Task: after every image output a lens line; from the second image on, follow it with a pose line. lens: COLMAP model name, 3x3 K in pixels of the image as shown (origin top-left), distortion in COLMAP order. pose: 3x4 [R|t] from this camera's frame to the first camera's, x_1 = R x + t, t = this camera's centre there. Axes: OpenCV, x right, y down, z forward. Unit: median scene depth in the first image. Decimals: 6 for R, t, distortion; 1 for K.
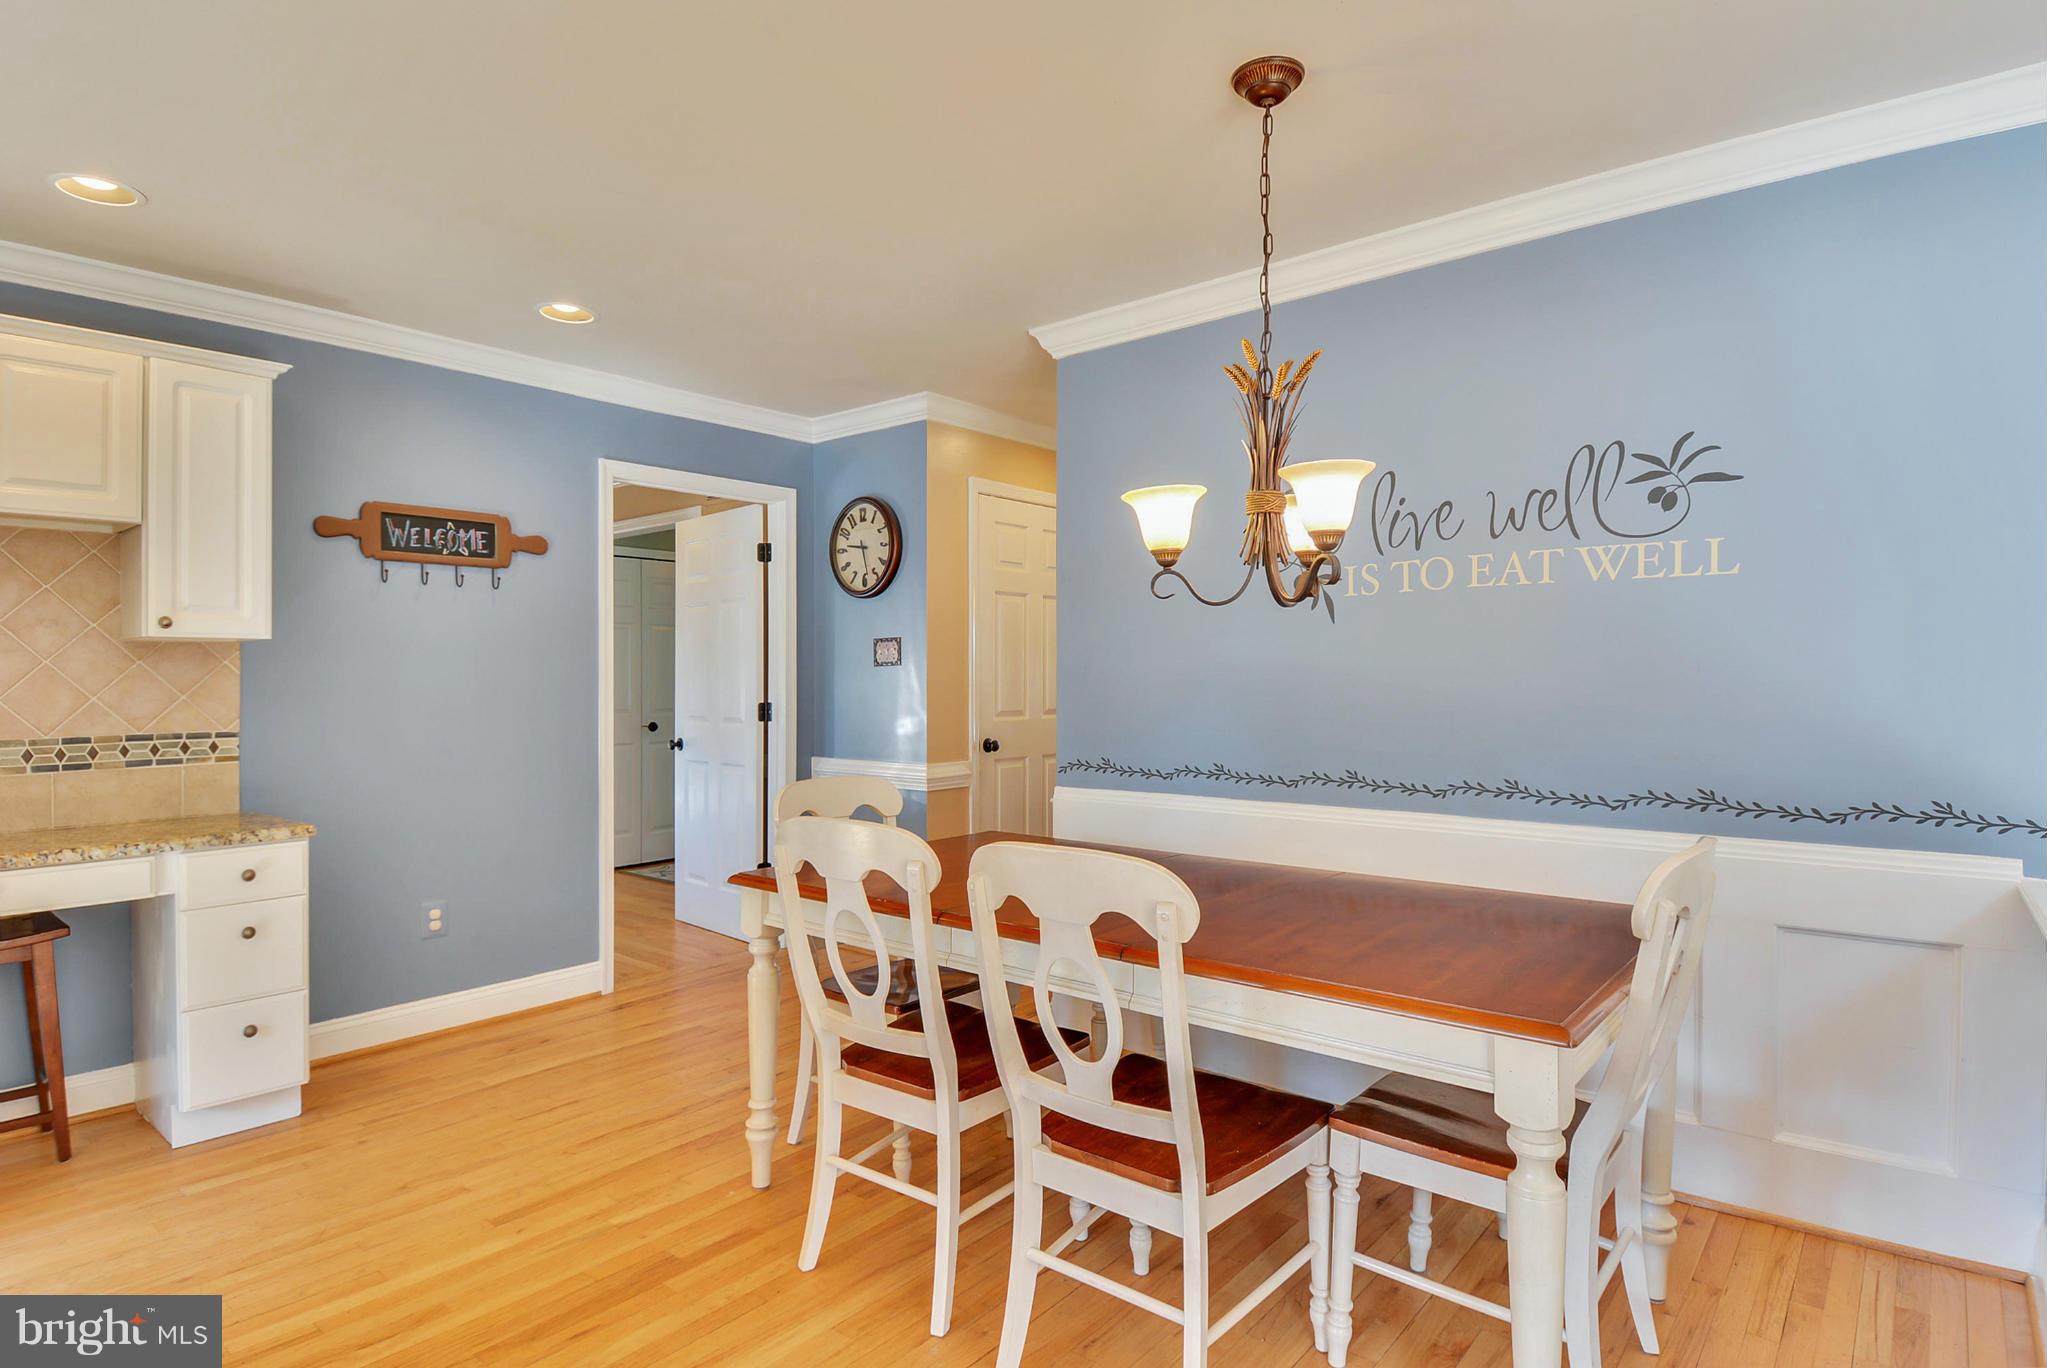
lens RADIAL K [[1094.4, 0, 1039.1], [0, 1094.4, 687.4], [0, 0, 1]] dist [0.059916, -0.067937]
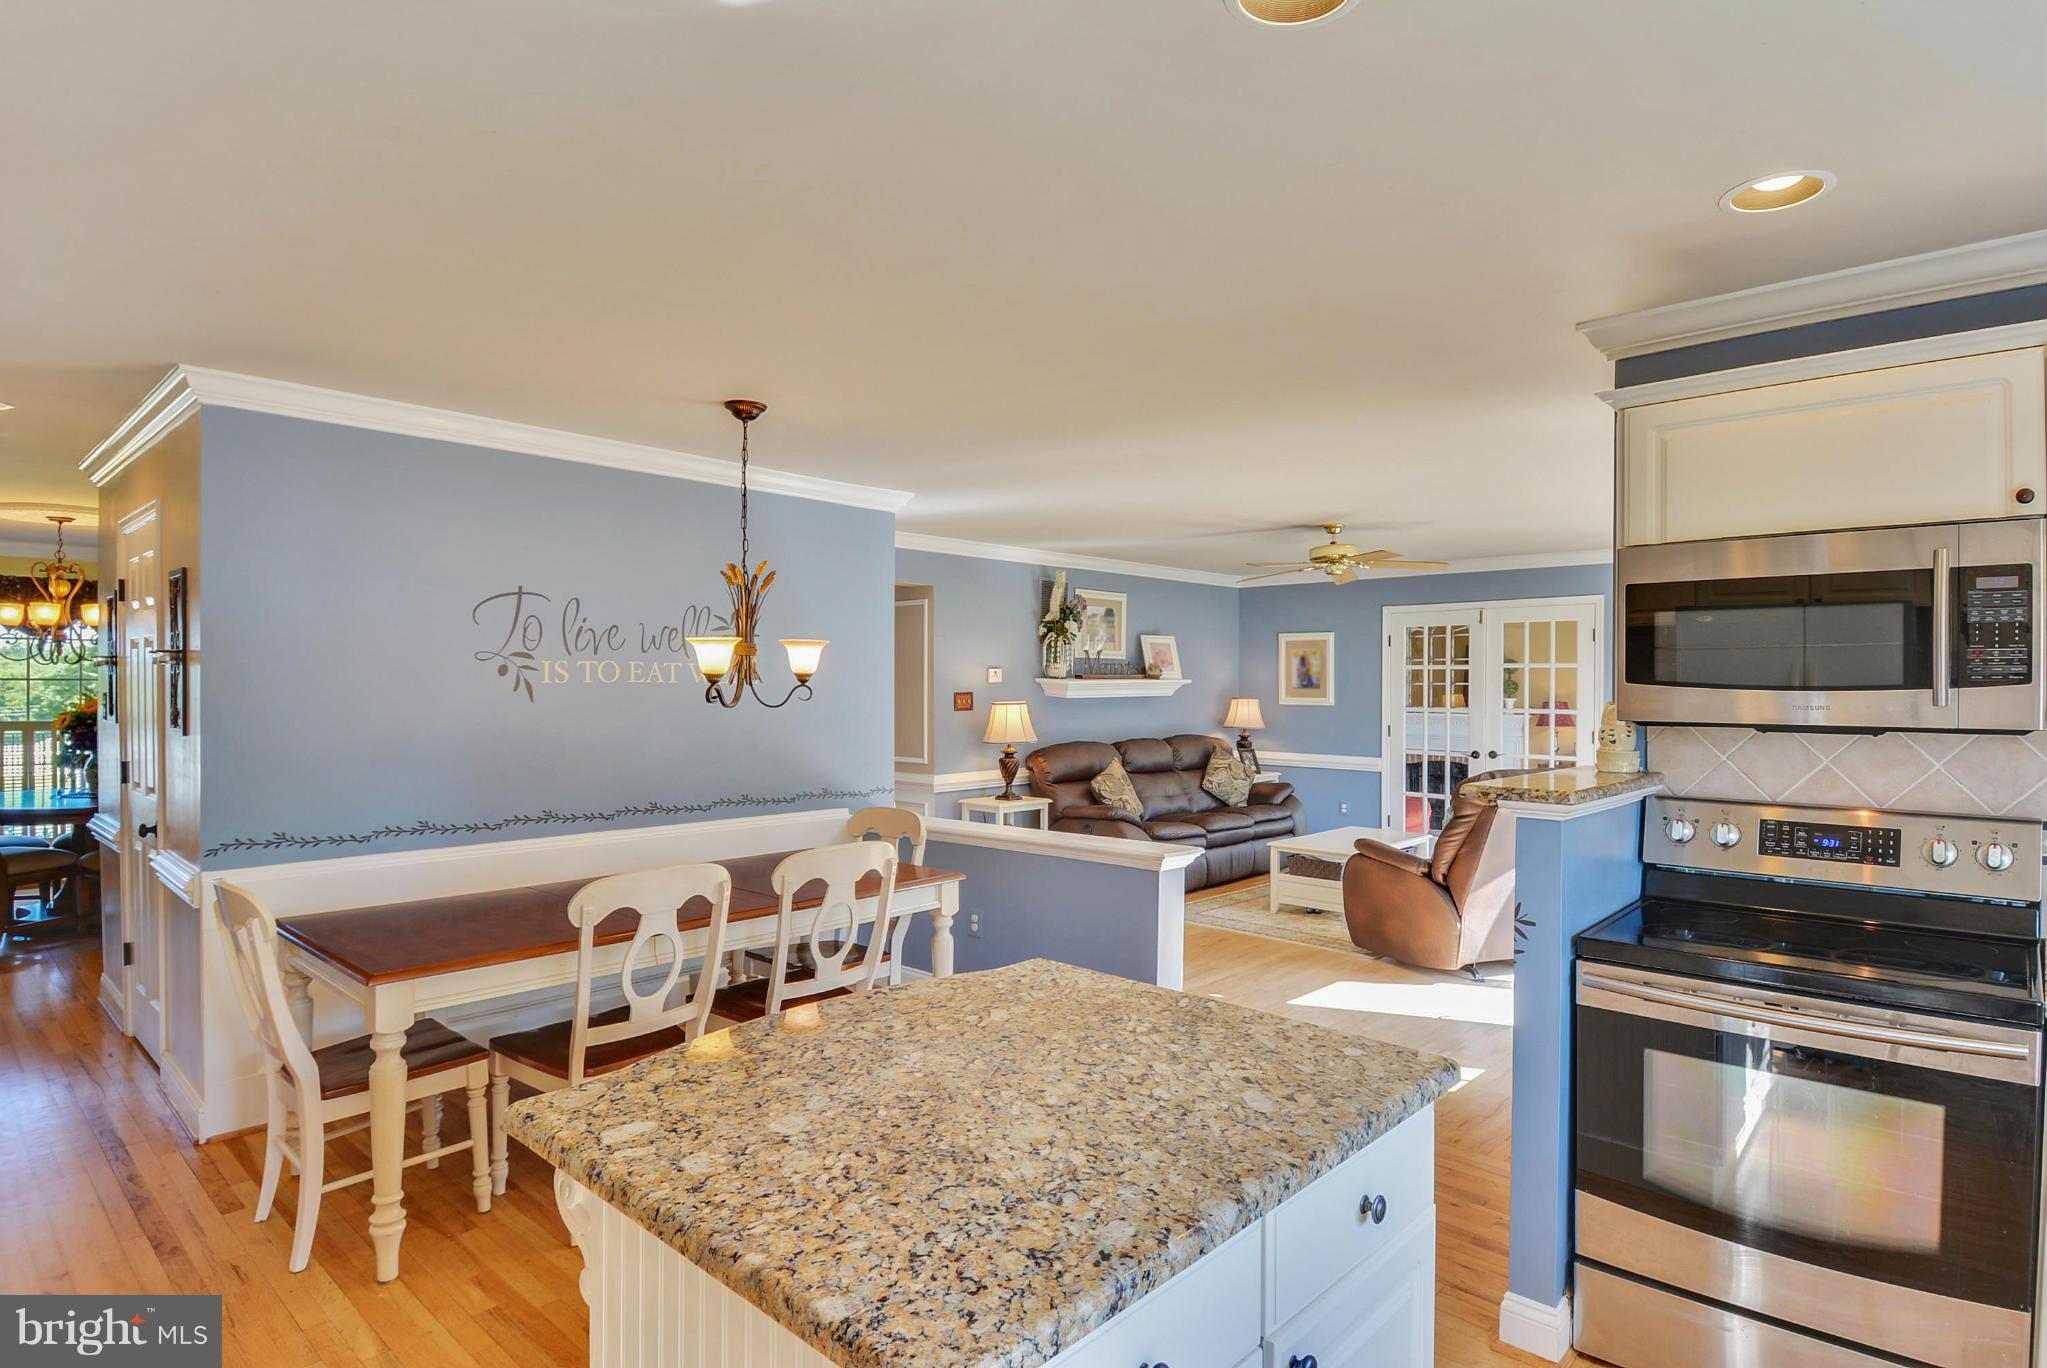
lens RADIAL K [[1094.4, 0, 1039.1], [0, 1094.4, 687.4], [0, 0, 1]] dist [0.059916, -0.067937]
pose [[0.059514, 0.021825, 0.997989, -1.226388], [0.024513, 0.999428, -0.023319, -0.034989], [-0.997926, 0.025851, 0.058945, 0.353819]]
